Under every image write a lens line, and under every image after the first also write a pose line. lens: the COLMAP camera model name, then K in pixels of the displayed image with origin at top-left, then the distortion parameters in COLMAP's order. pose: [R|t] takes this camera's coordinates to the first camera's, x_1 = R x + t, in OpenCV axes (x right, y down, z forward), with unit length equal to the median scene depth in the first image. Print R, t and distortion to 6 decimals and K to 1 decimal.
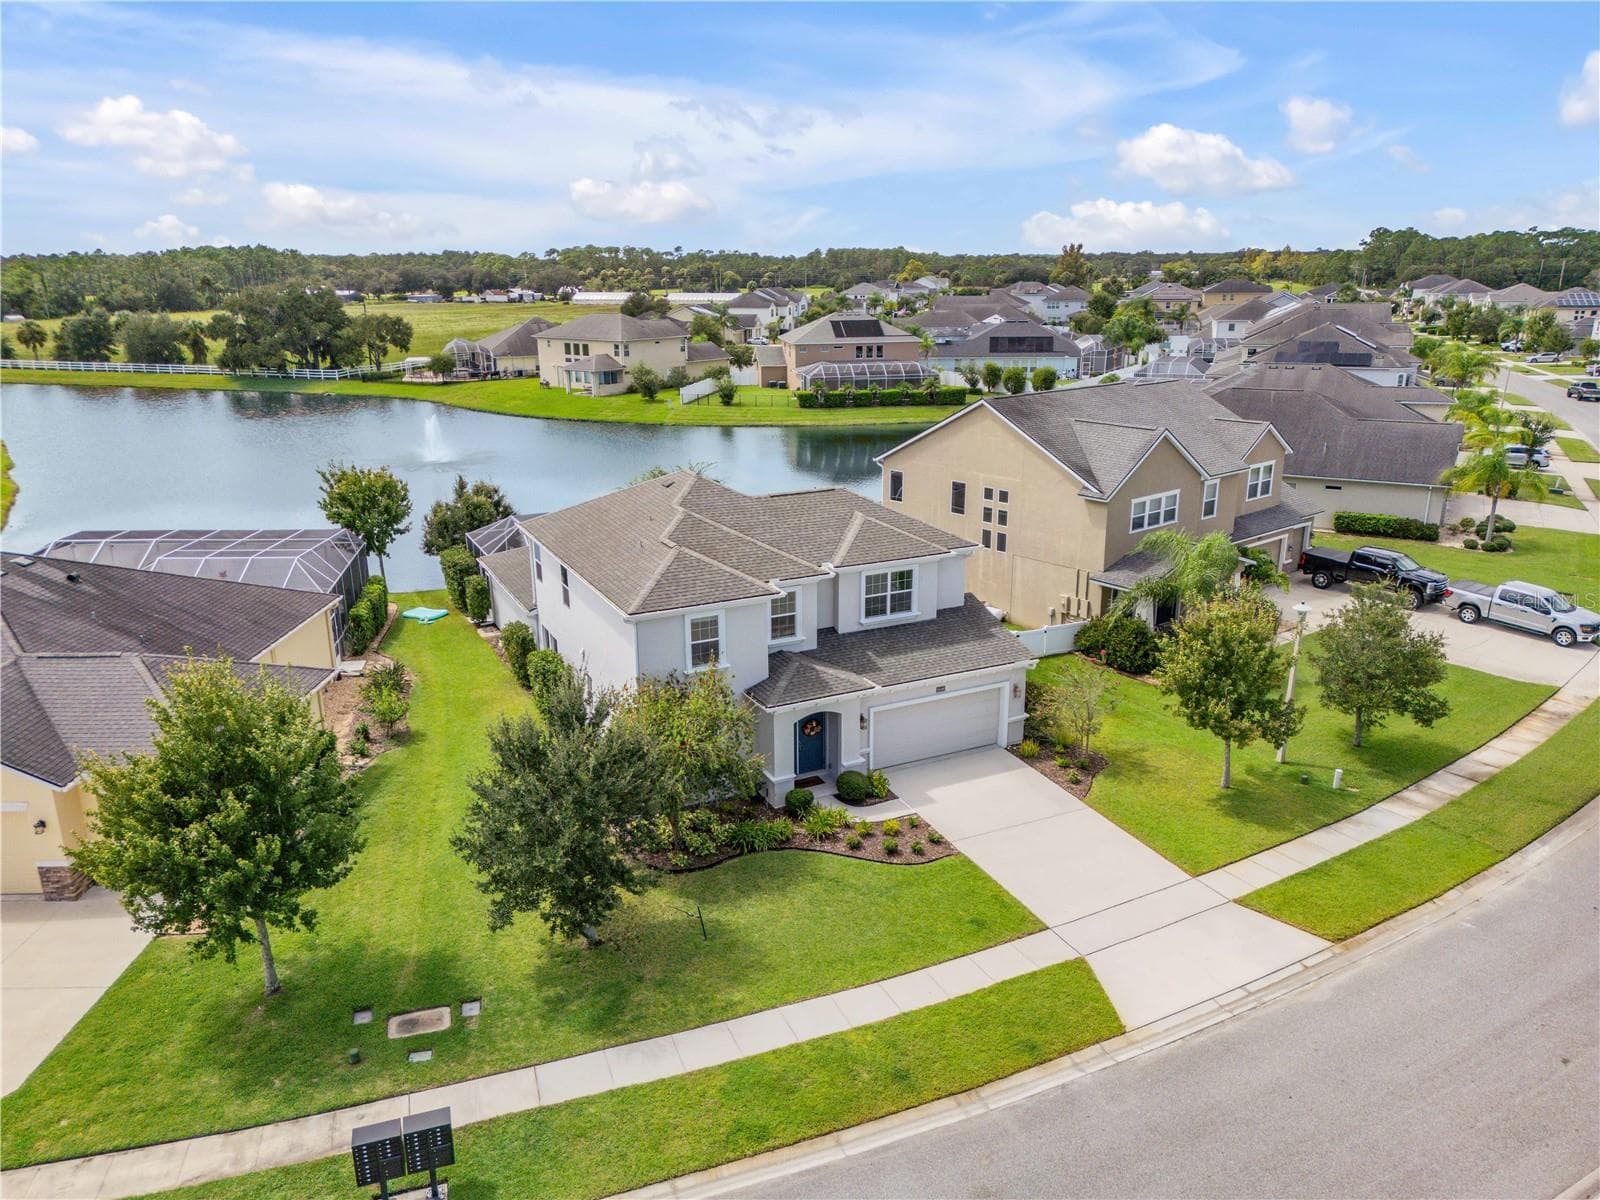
lens RADIAL K [[1119.8, 0, 800.0], [0, 1119.8, 611.5], [0, 0, 1]] dist [0.074466, -0.069739]
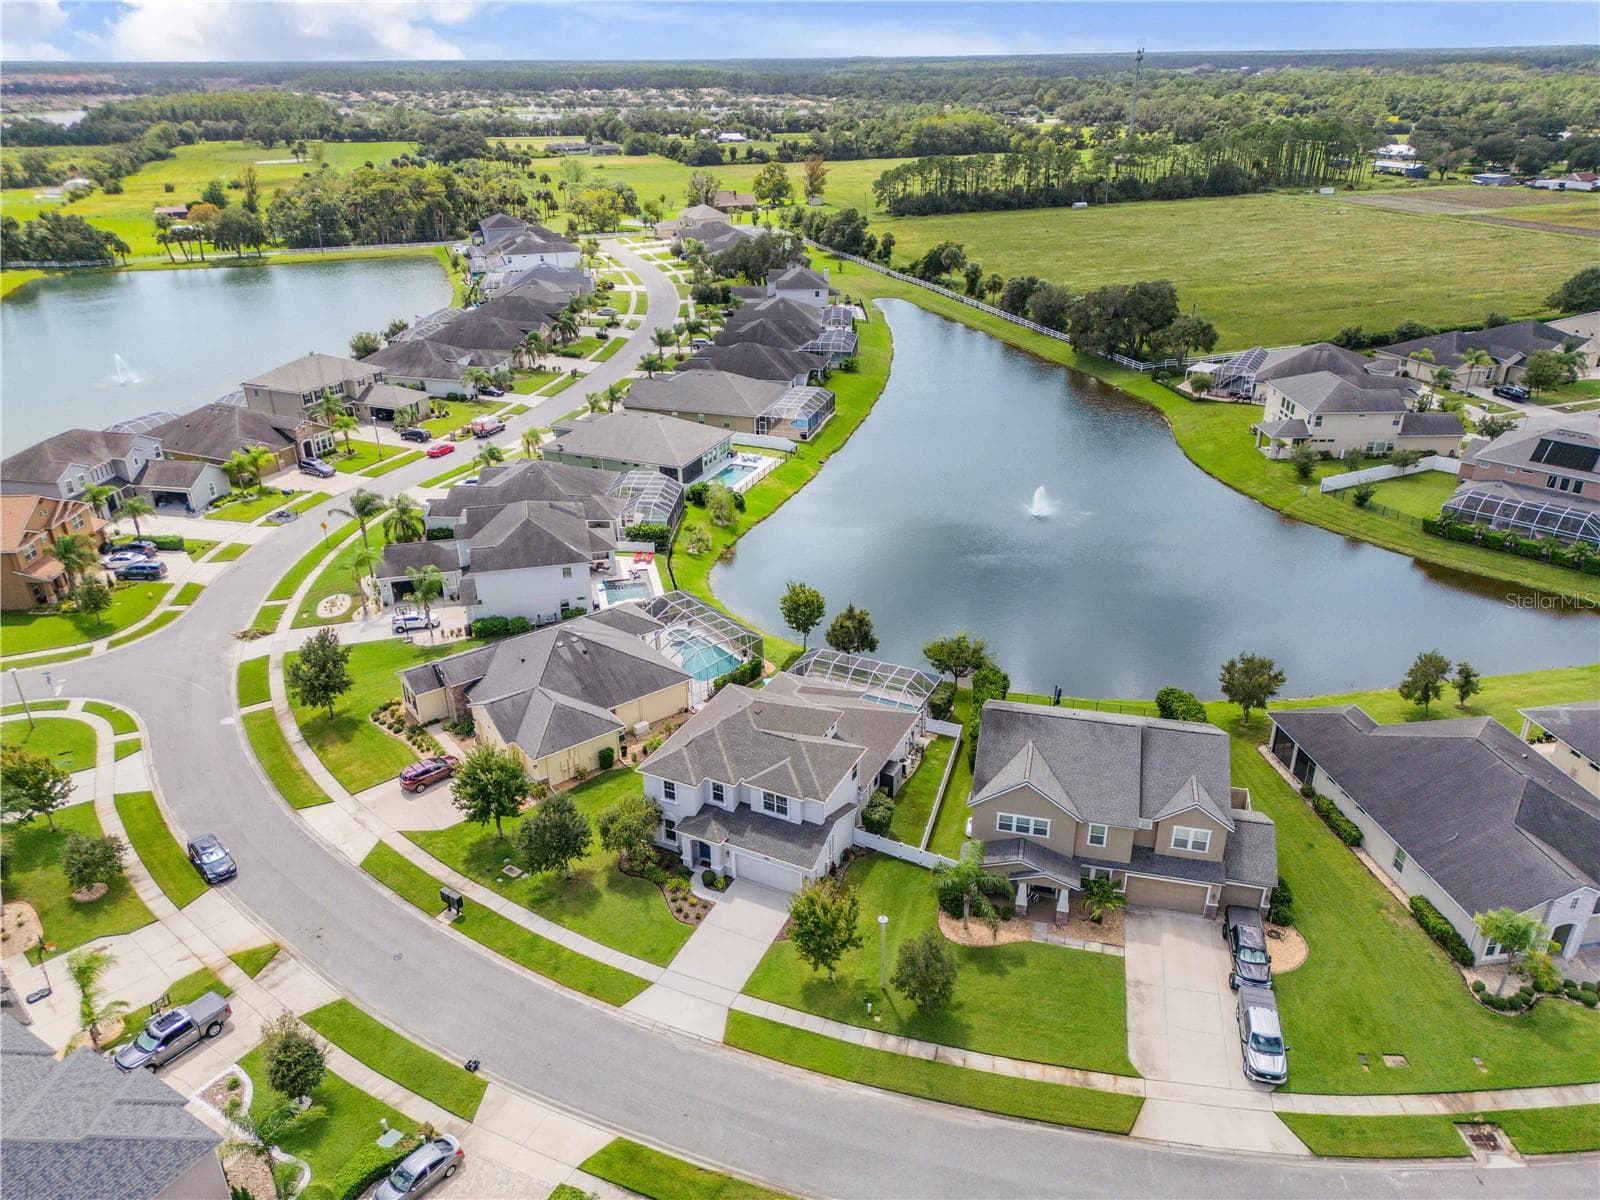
lens RADIAL K [[1122.6, 0, 800.0], [0, 1122.6, 600.0], [0, 0, 1]] dist [0.088902, -0.098449]
pose [[0.607332, 0.344946, -0.715653, 1.423080], [-0.229794, 0.938587, 0.257389, -0.888097], [0.760488, 0.008132, 0.649301, -0.297261]]
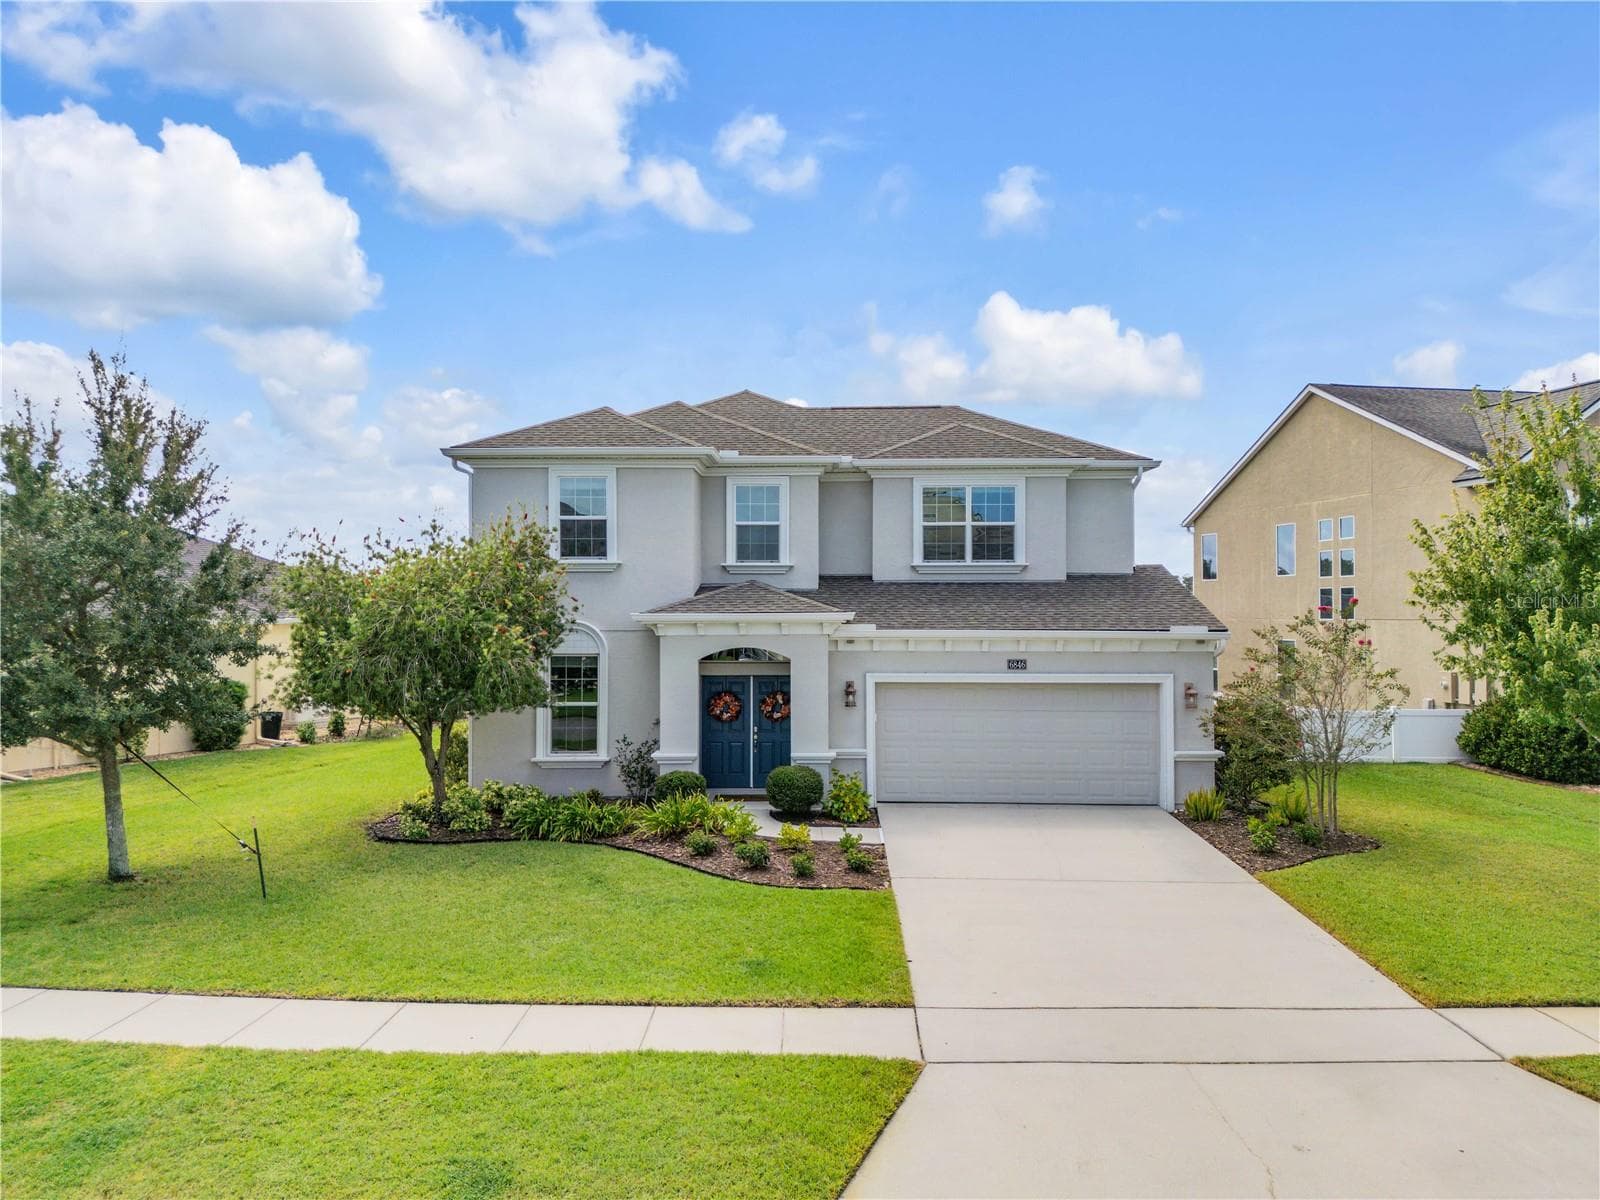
lens RADIAL K [[1119.8, 0, 800.0], [0, 1119.8, 611.5], [0, 0, 1]] dist [0.074466, -0.069739]
pose [[0.882438, 0.004588, -0.470406, 0.276888], [-0.142068, 0.955862, -0.257185, 0.191749], [0.448463, 0.293779, 0.844141, 0.459198]]
